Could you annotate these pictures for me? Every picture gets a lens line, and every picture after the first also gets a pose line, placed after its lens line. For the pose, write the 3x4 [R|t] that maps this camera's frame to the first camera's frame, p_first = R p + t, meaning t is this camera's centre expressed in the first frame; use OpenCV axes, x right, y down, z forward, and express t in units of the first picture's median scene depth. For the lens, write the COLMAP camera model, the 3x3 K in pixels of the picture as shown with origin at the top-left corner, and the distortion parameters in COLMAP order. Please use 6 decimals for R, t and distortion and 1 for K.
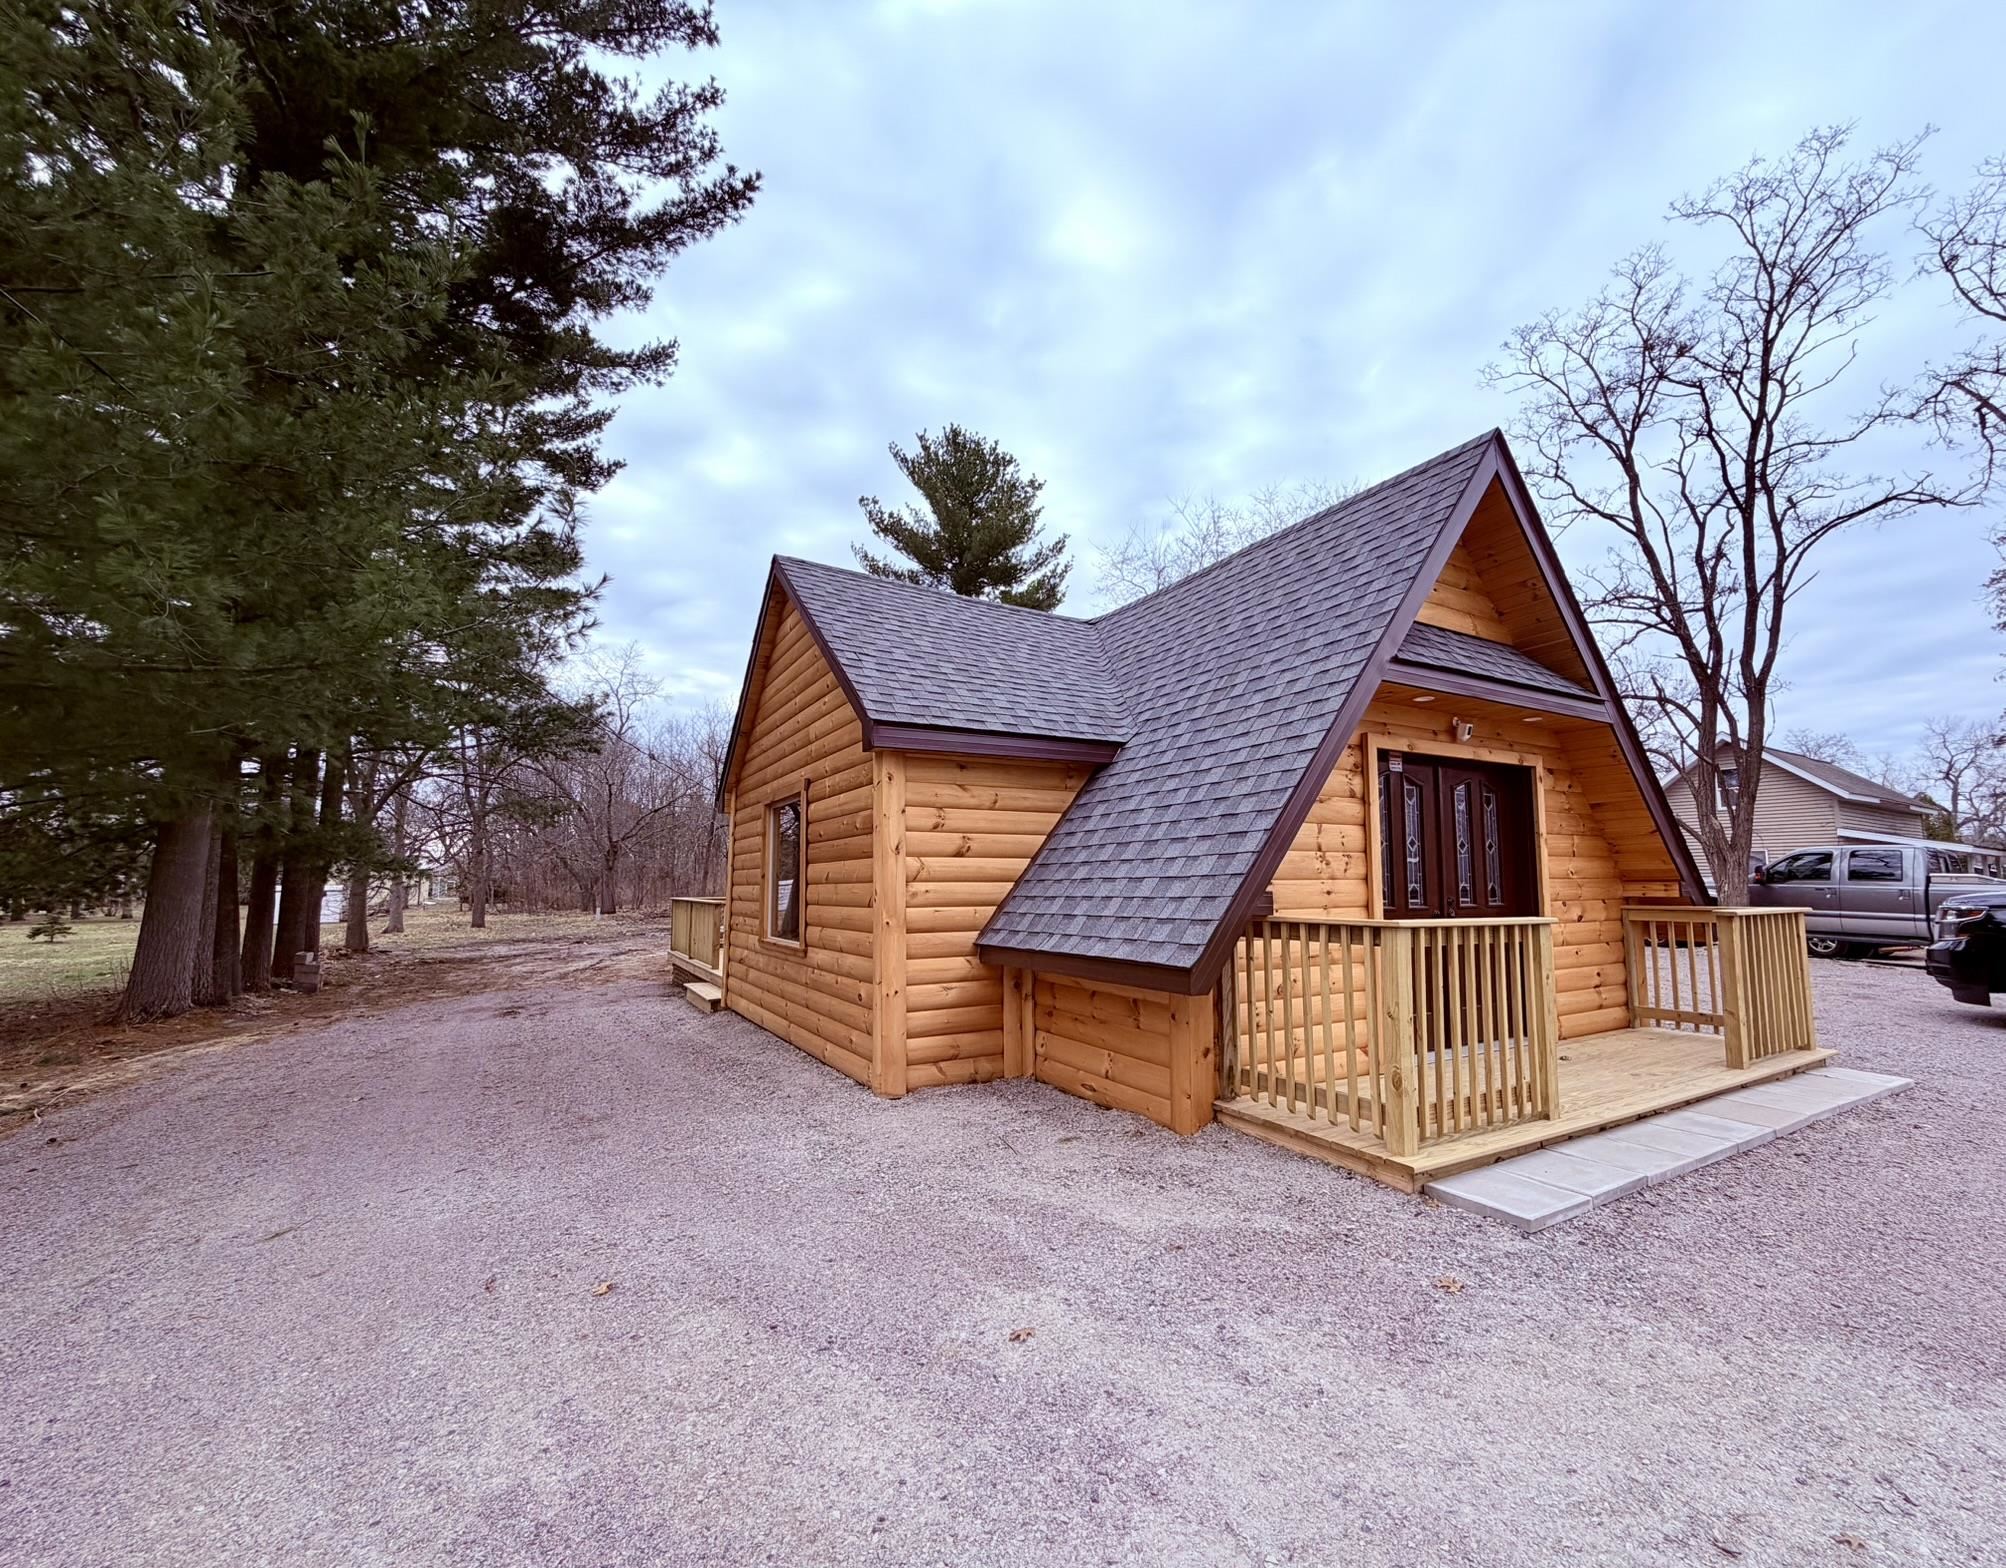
lens RADIAL K [[830.6, 0, 1012.5], [0, 830.6, 805.6], [0, 0, 1]] dist [0.004832, 0.000171]
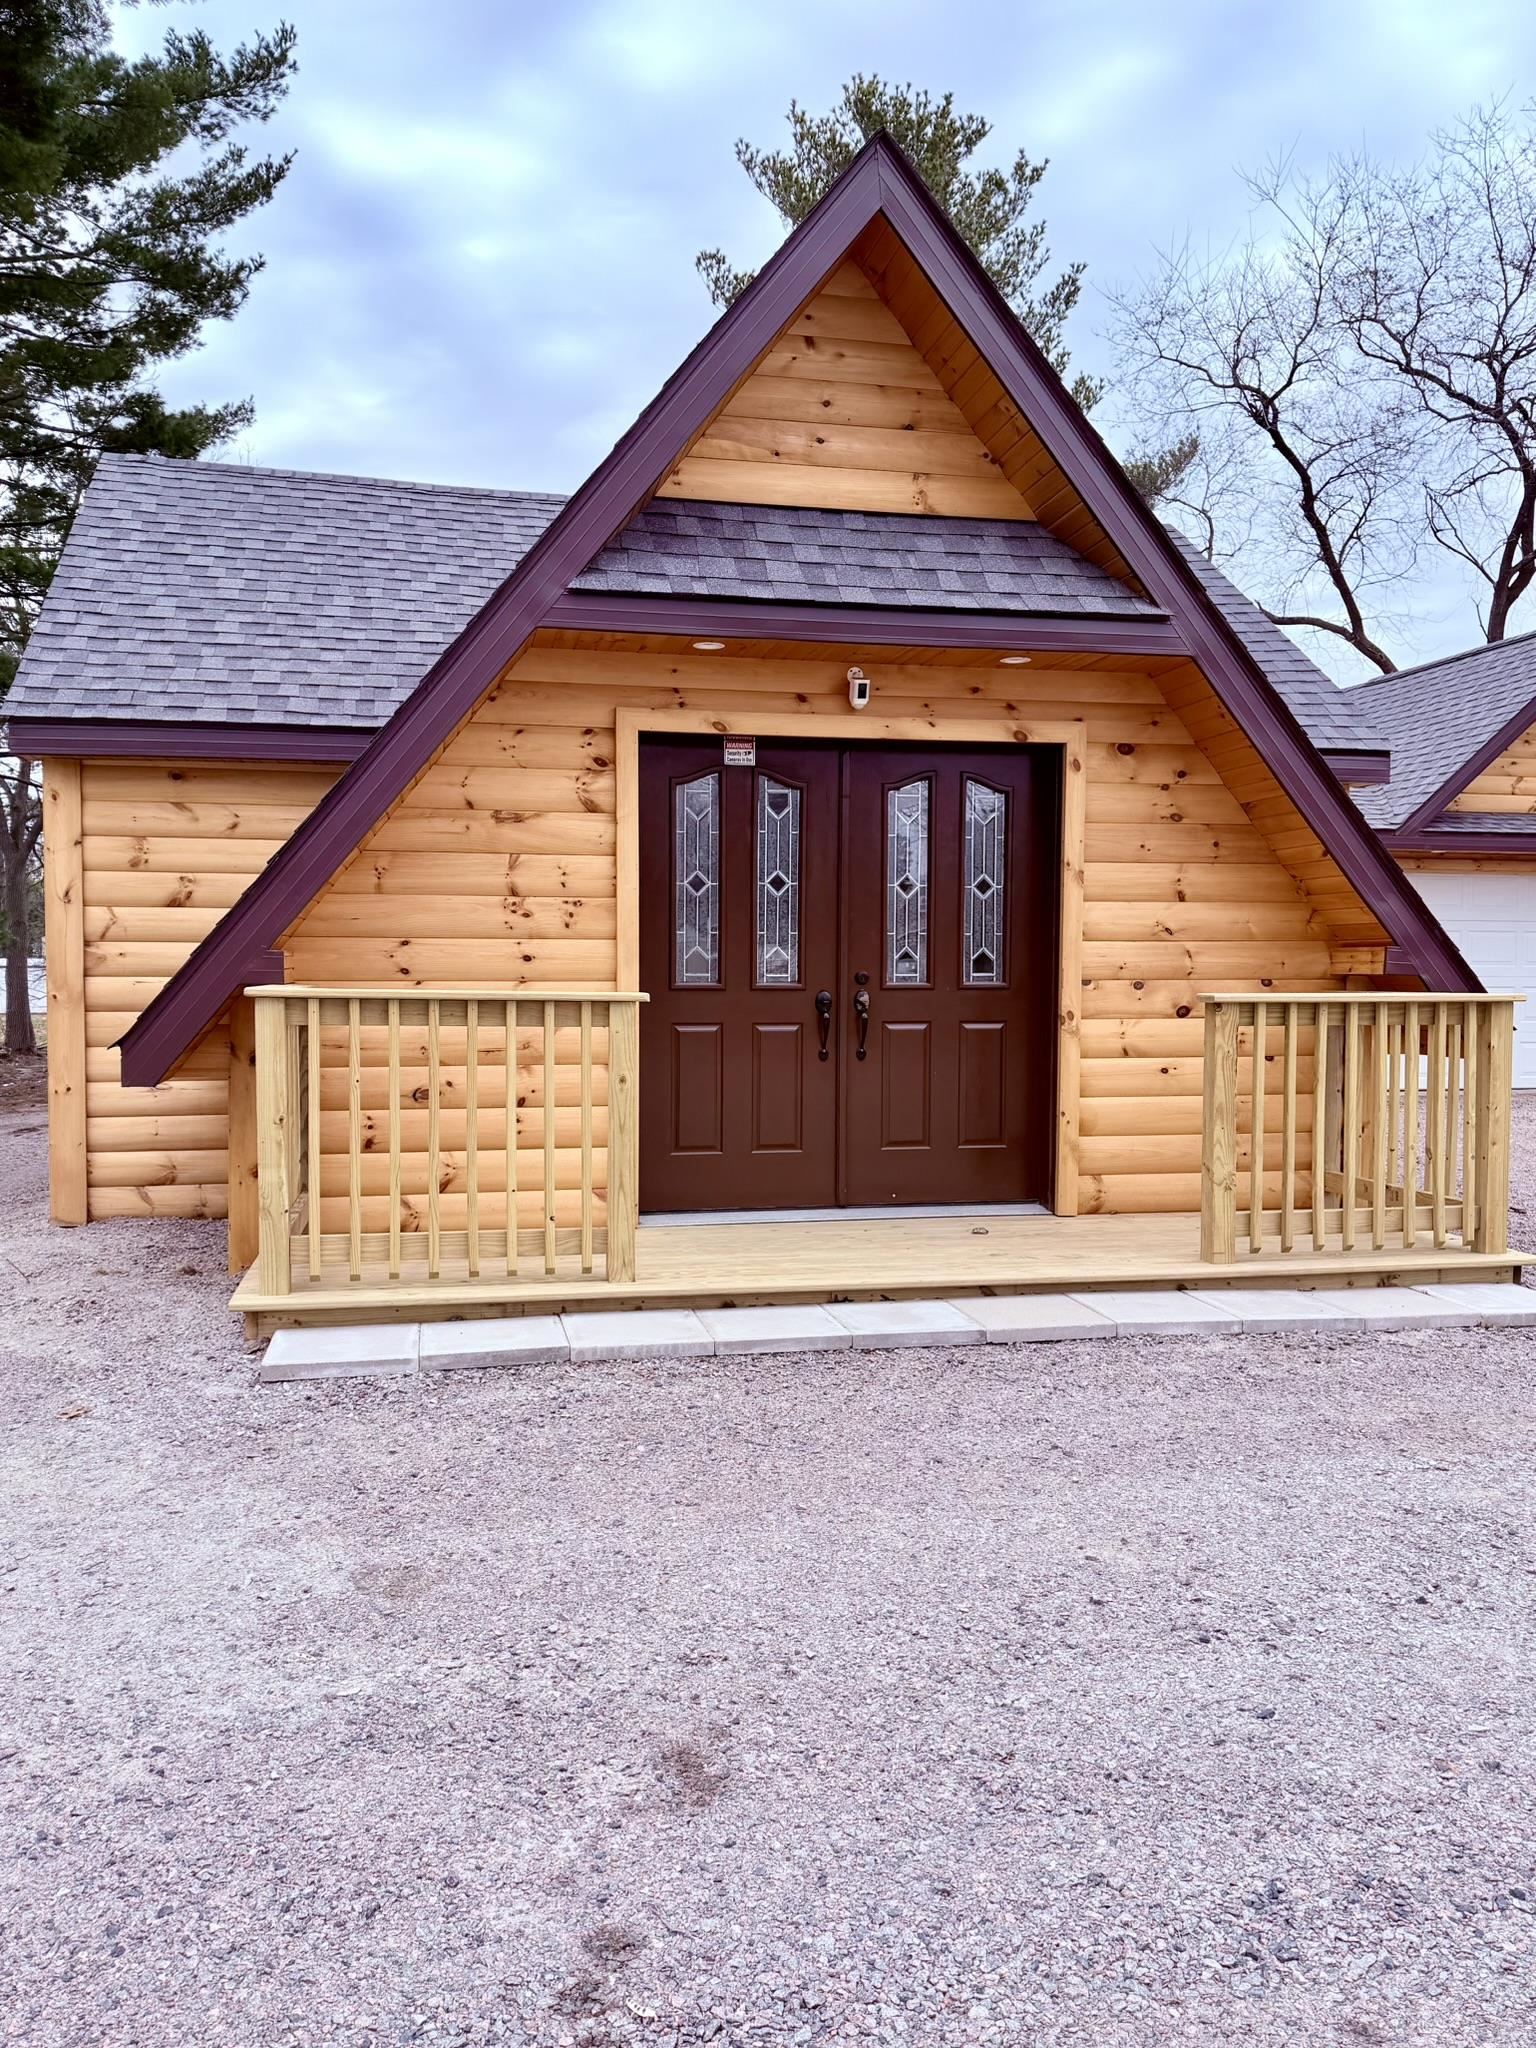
lens RADIAL K [[1564.0, 0, 758.7], [0, 1564.0, 1025.1], [0, 0, 1]] dist [0.064417, -0.008575]
pose [[0.941615, 0.020131, -0.336090, 0.850635], [0.023728, 0.991761, 0.125882, 0.004168], [0.335855, -0.126507, 0.933380, -0.100136]]
